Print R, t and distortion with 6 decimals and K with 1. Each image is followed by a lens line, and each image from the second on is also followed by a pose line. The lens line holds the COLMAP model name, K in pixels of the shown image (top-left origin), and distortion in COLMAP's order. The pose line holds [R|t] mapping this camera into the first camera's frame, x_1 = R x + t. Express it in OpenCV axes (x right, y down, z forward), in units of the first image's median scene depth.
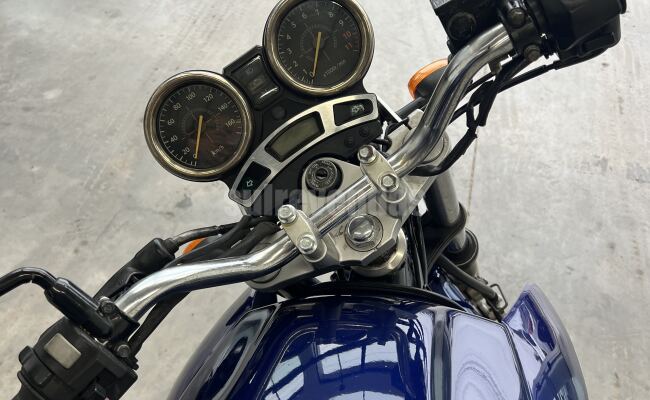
lens RADIAL K [[495.8, 0, 325.0], [0, 495.8, 200.0], [0, 0, 1]] dist [0.051050, -0.061594]
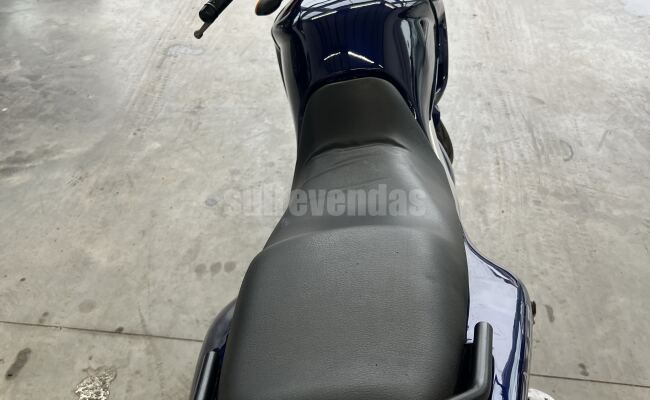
lens RADIAL K [[495.8, 0, 325.0], [0, 495.8, 200.0], [0, 0, 1]] dist [0.051050, -0.061594]
pose [[0.985273, -0.133898, 0.106339, -0.102347], [0.145980, 0.982534, -0.115400, 0.425863], [-0.089030, 0.129224, 0.987611, -0.365453]]
